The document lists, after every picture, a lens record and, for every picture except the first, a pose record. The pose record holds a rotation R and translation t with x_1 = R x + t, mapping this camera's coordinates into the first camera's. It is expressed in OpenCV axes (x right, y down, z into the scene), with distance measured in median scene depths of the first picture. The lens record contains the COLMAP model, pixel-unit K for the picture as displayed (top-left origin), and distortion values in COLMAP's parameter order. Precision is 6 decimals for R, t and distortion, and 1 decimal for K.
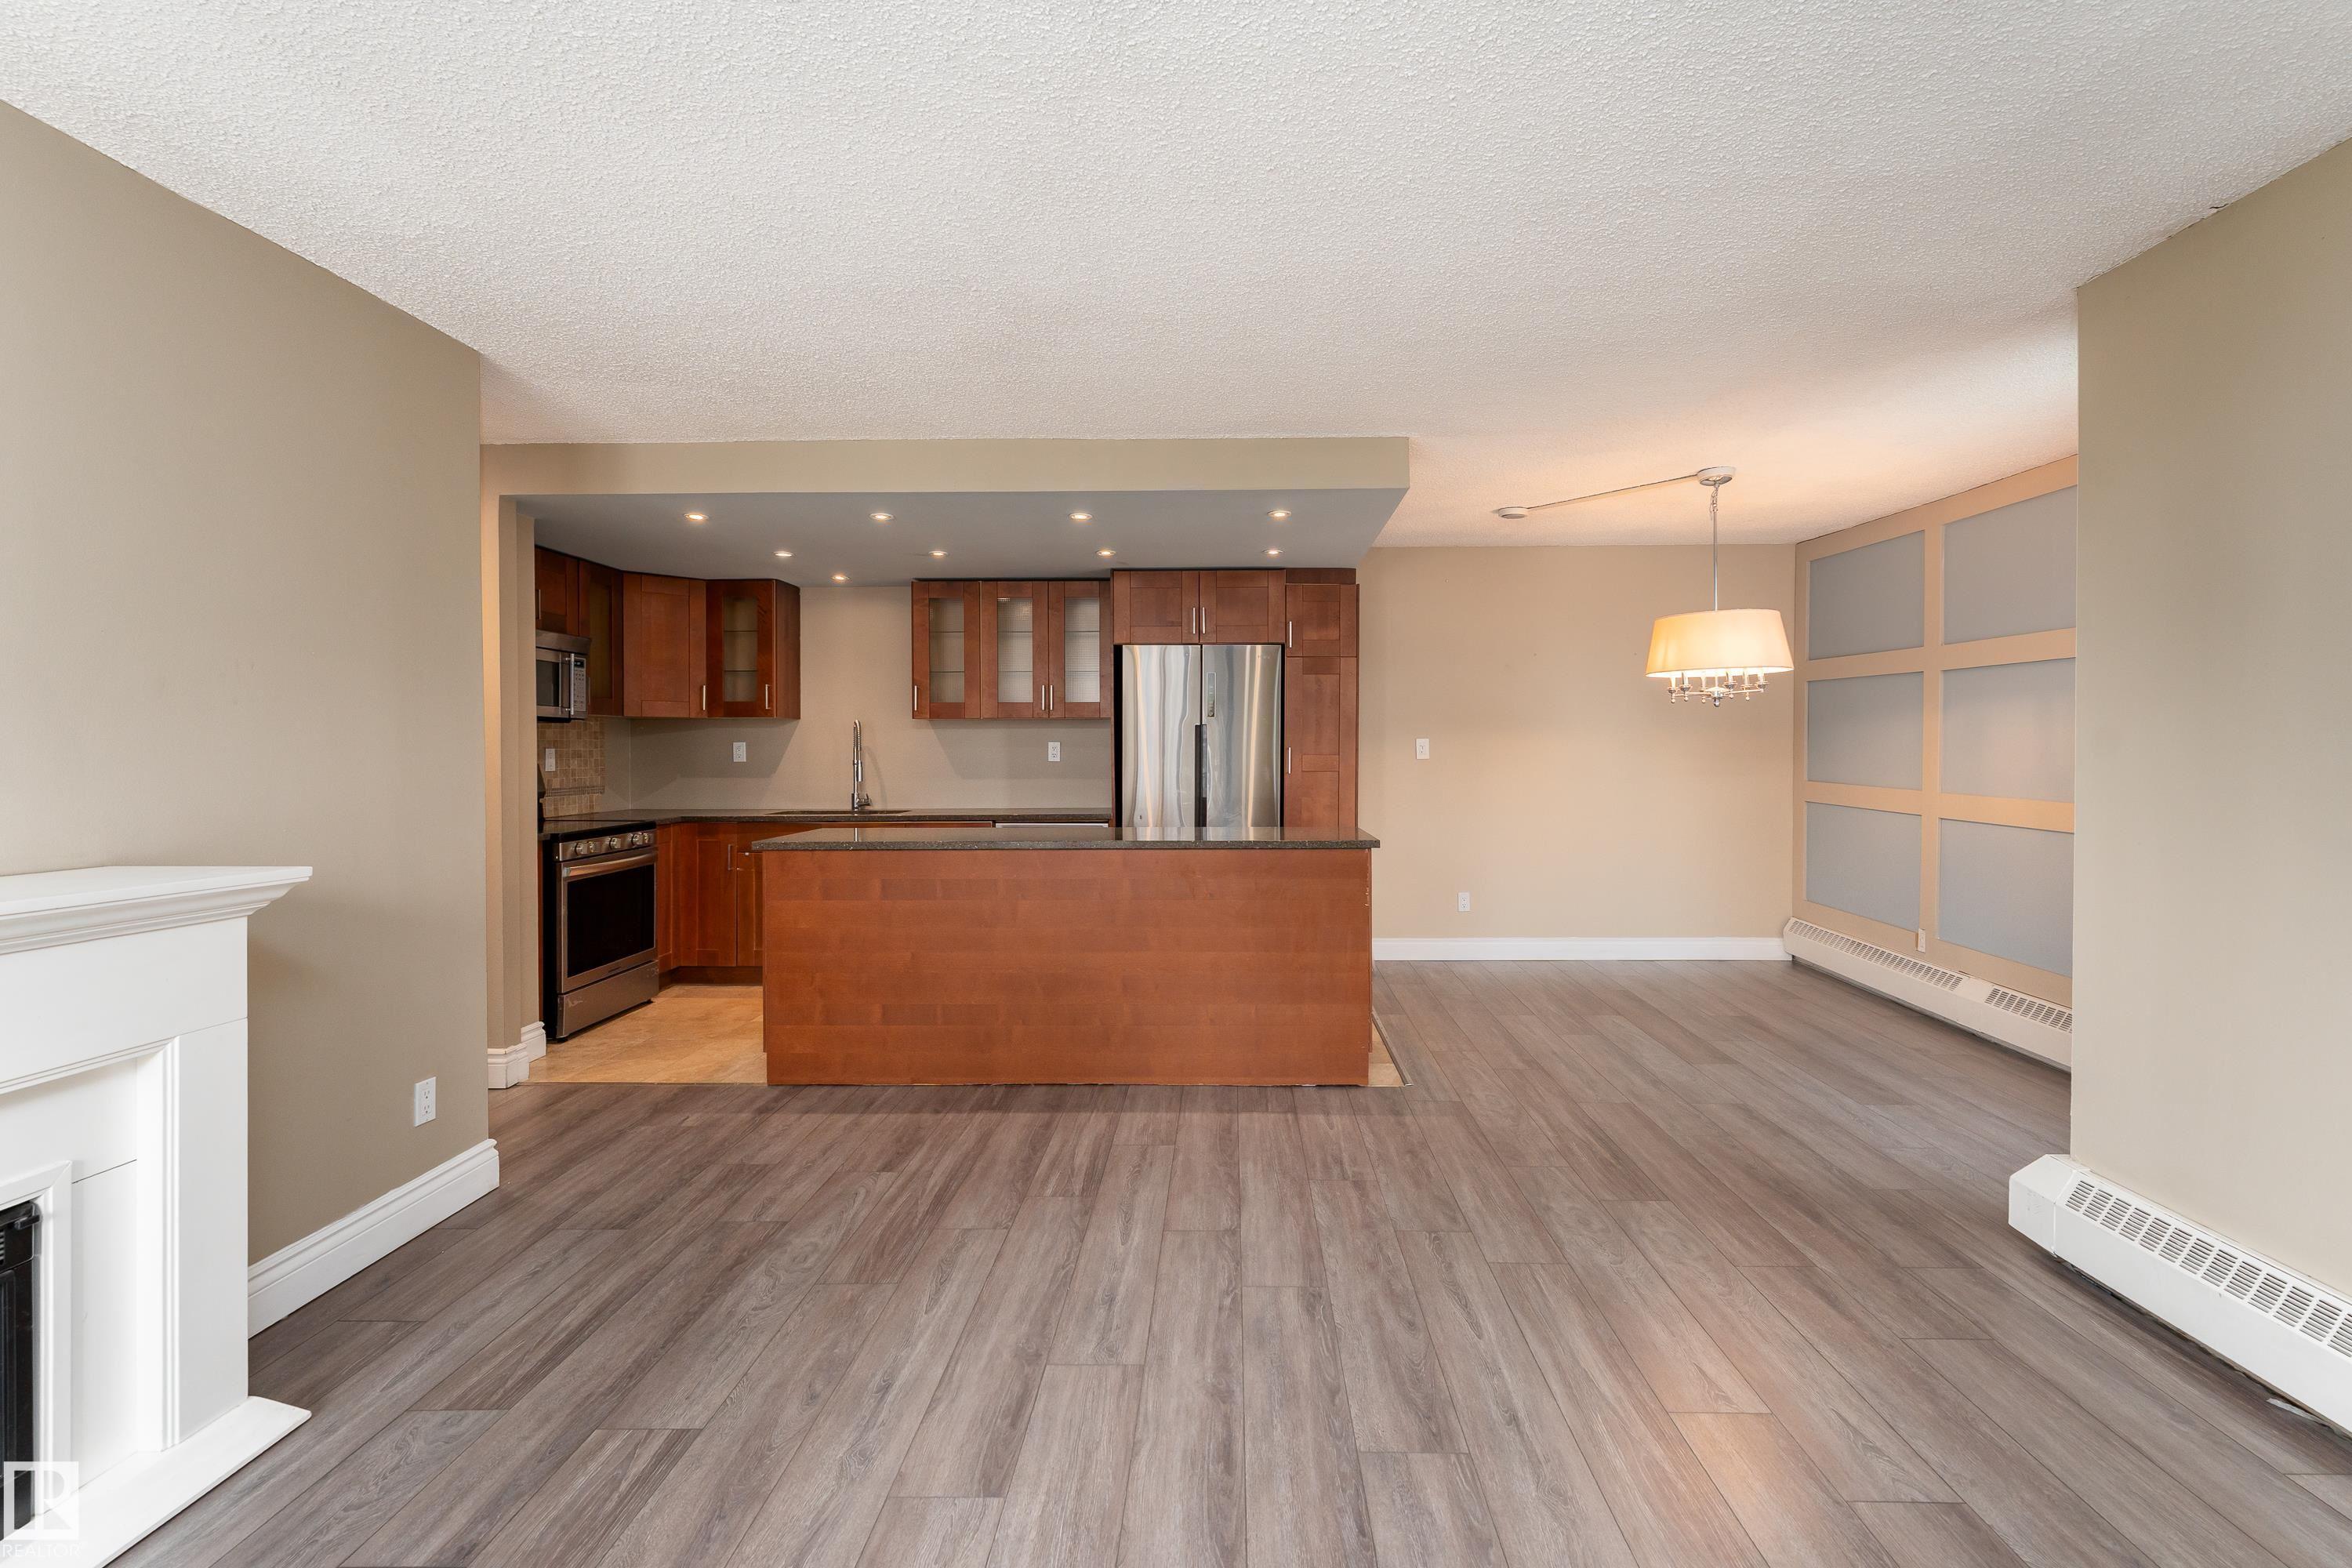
lens RADIAL K [[1061.0, 0, 1220.2], [0, 1061.0, 759.4], [0, 0, 1]] dist [-0.000052, 0.000222]
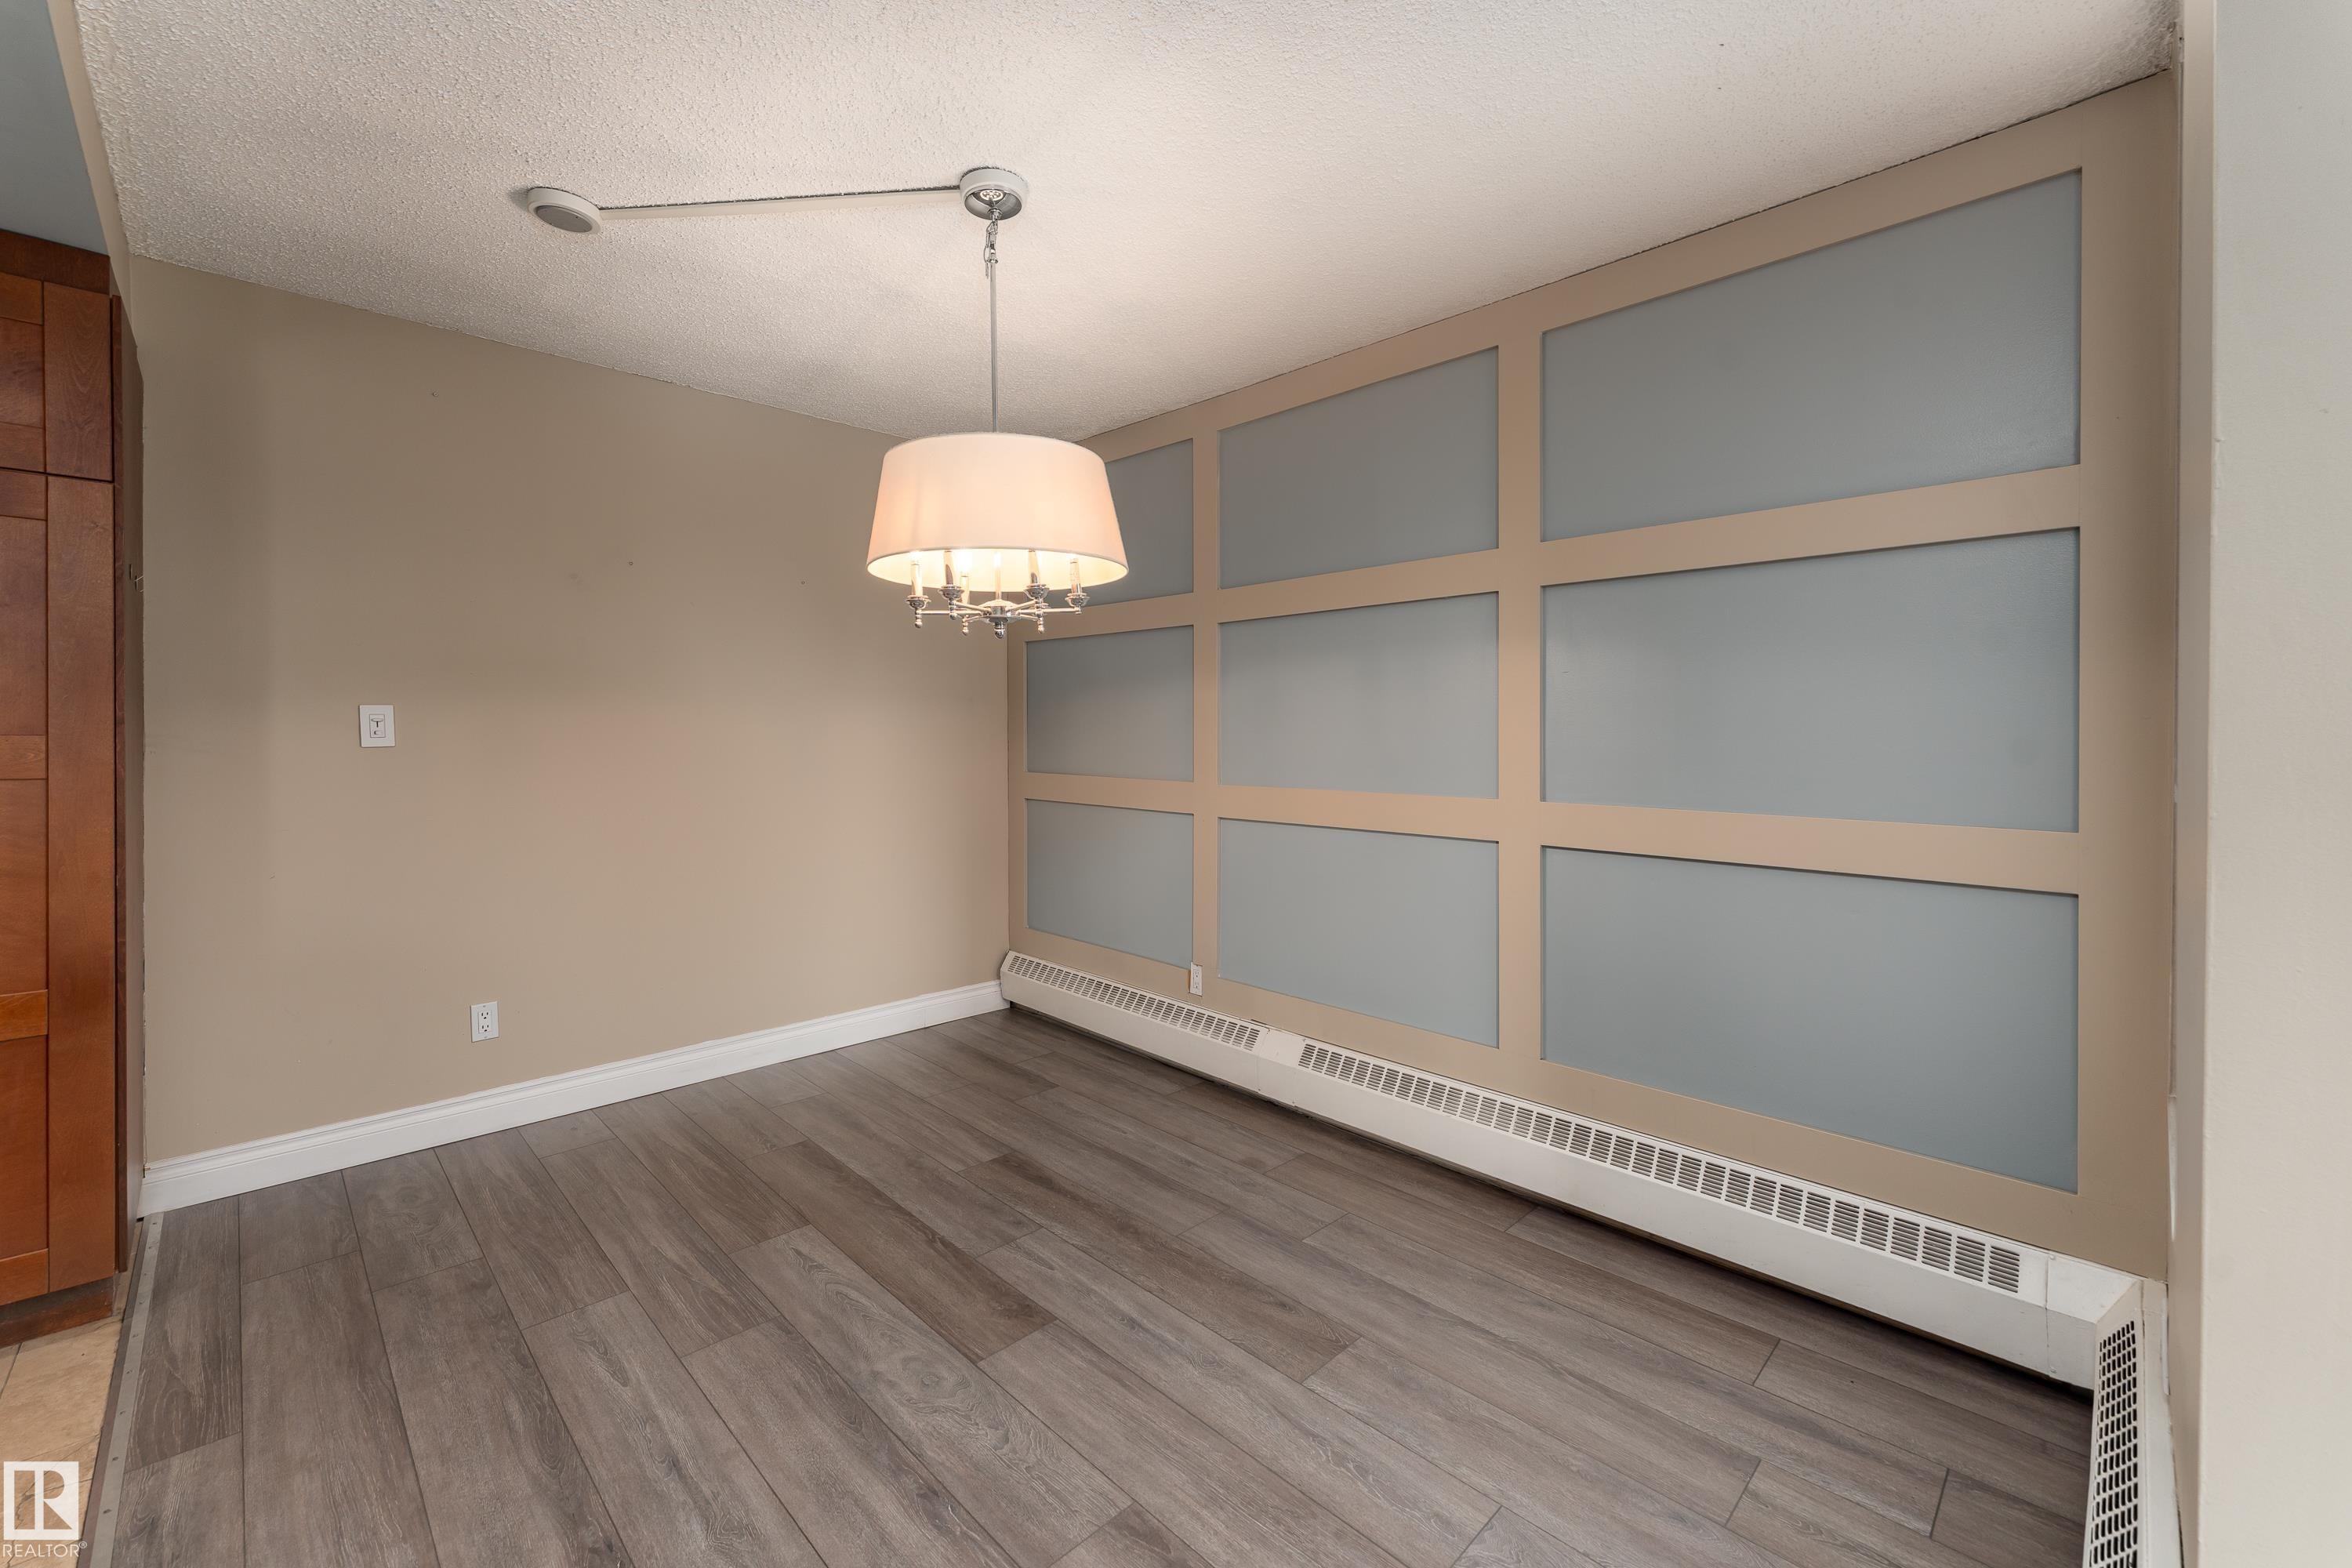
lens RADIAL K [[957.9, 0, 1177.0], [0, 957.9, 749.0], [0, 0, 1]] dist [0.008932, -0.005983]
pose [[0.704409, -0.008488, 0.709744, 0.274622], [0.010875, 0.999940, 0.001166, 0.009045], [-0.709711, 0.006897, 0.704459, 0.861003]]
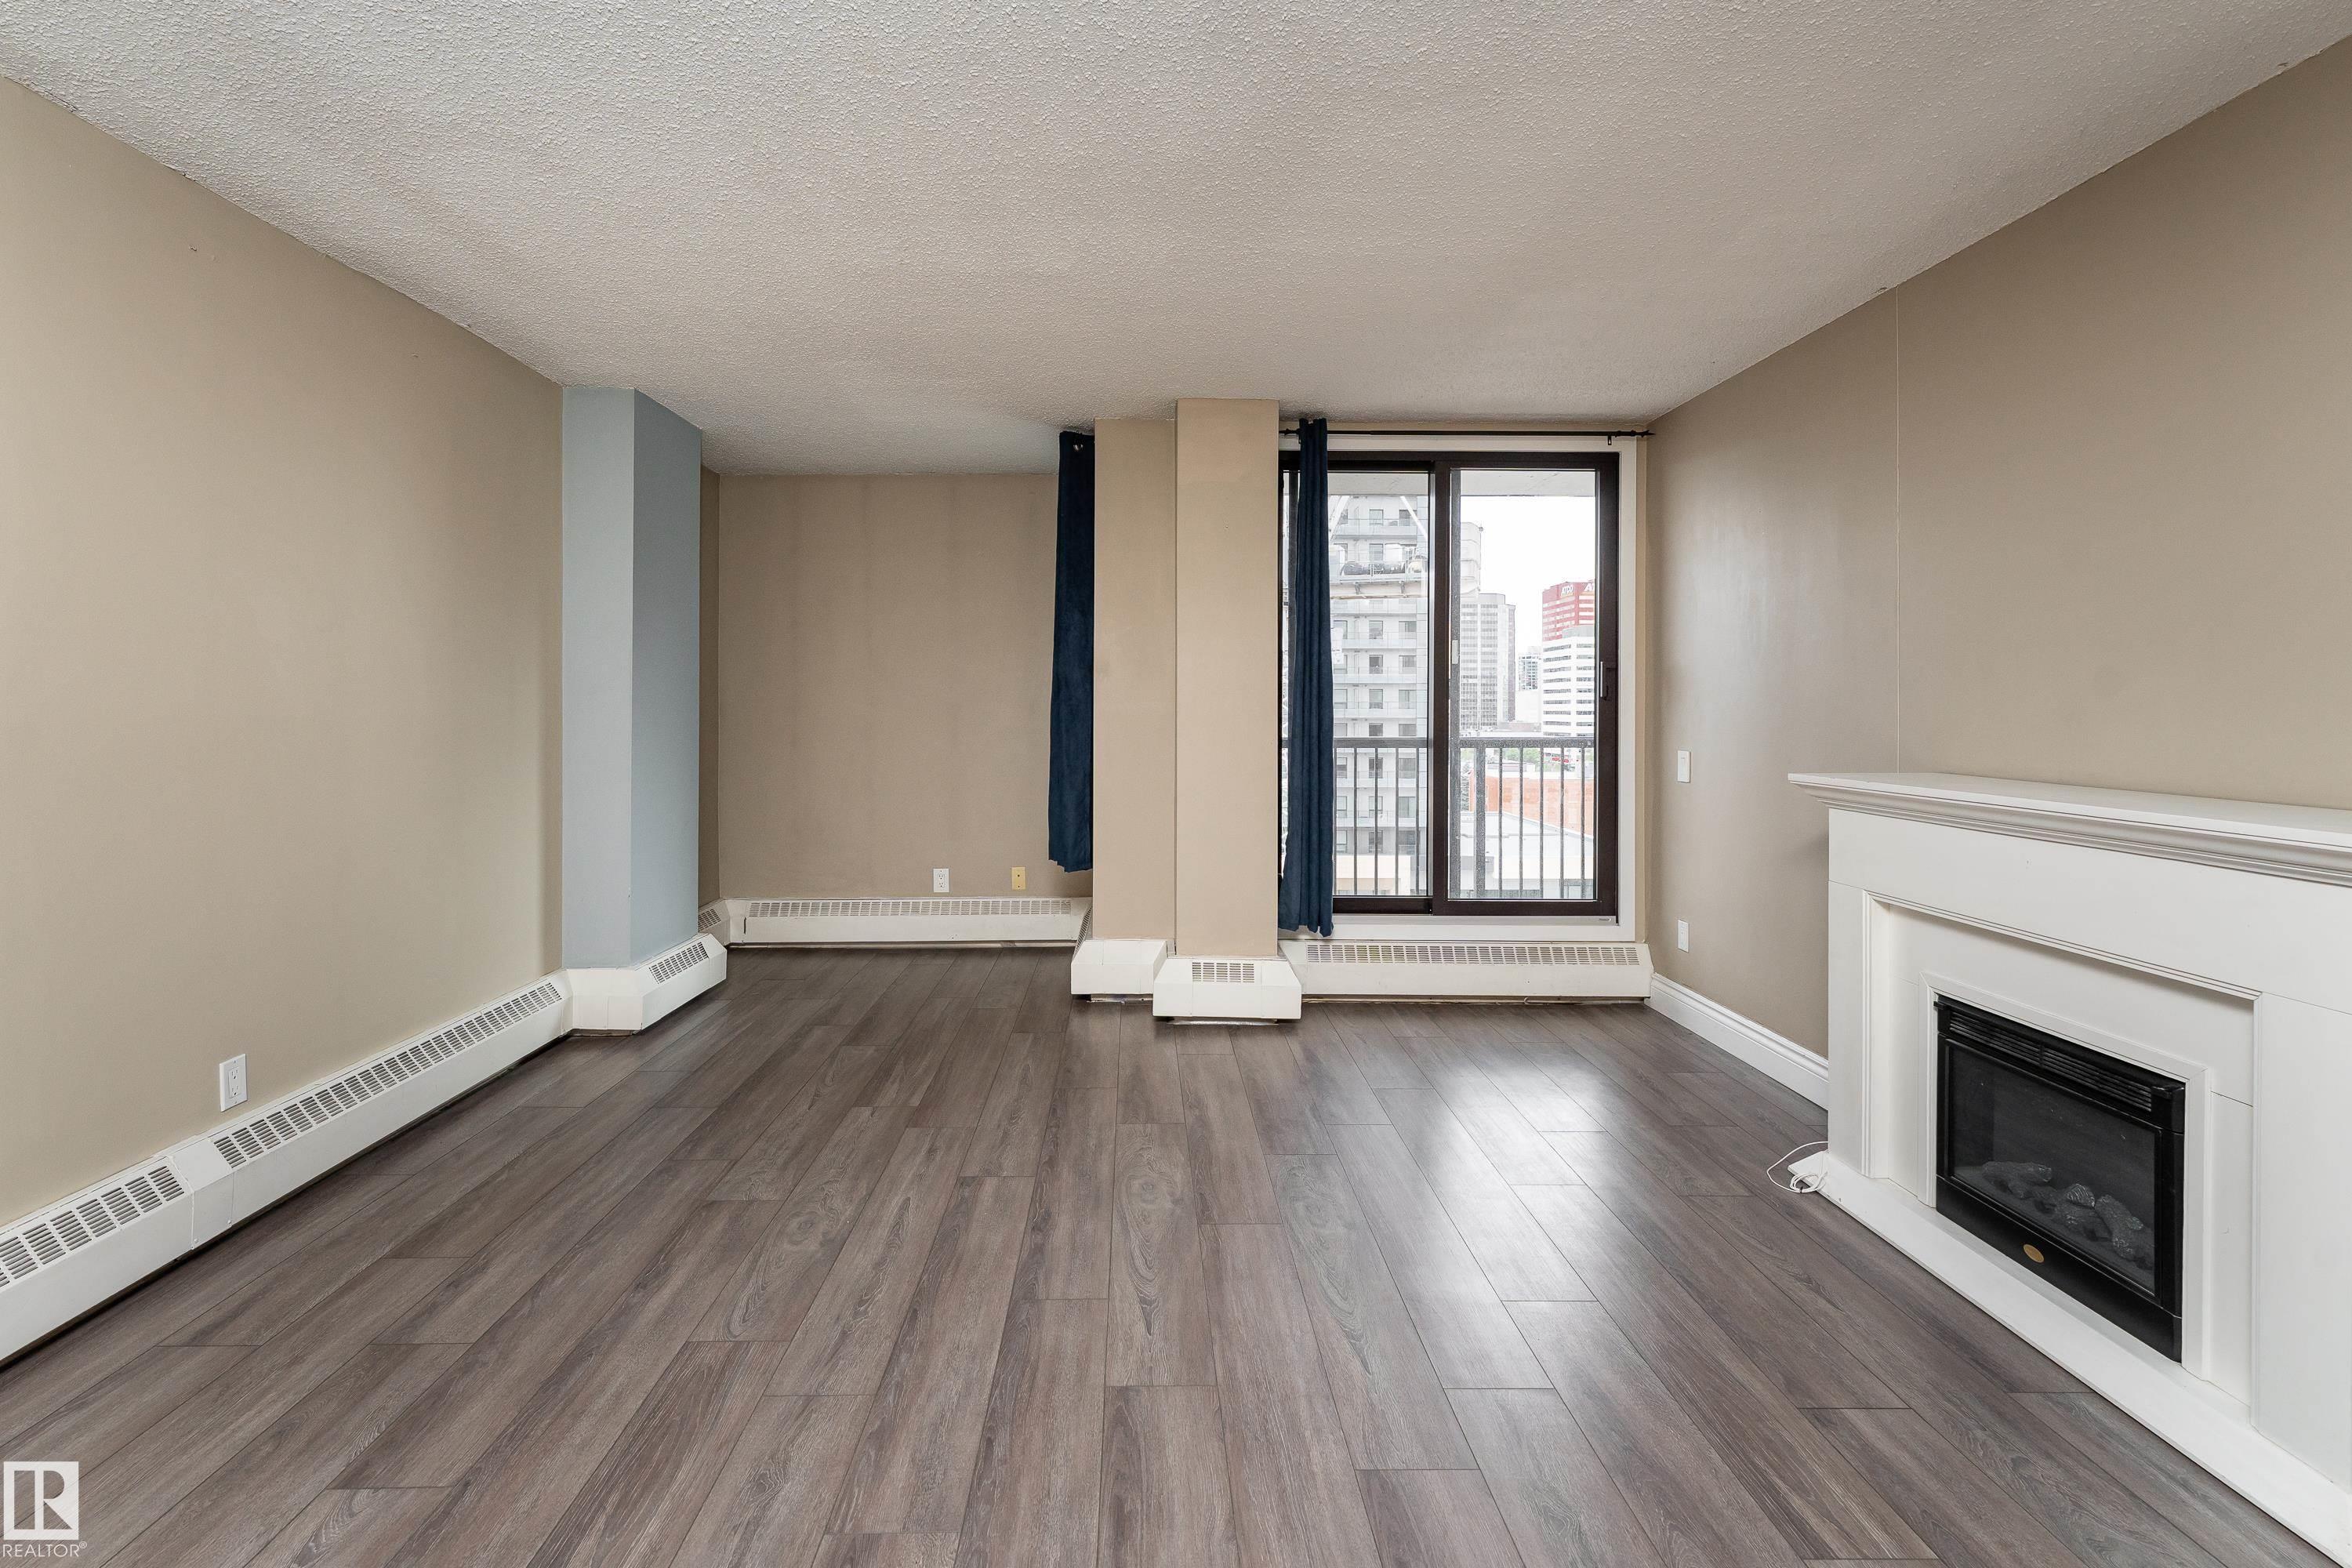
lens RADIAL K [[1078.5, 0, 1145.8], [0, 1078.5, 699.7], [0, 0, 1]] dist [0.002923, -0.000217]
pose [[-0.999802, -0.001542, -0.019861, 0.002542], [-0.001498, 0.999996, -0.002194, 0.006688], [0.019864, -0.002163, -0.999800, 1.128984]]
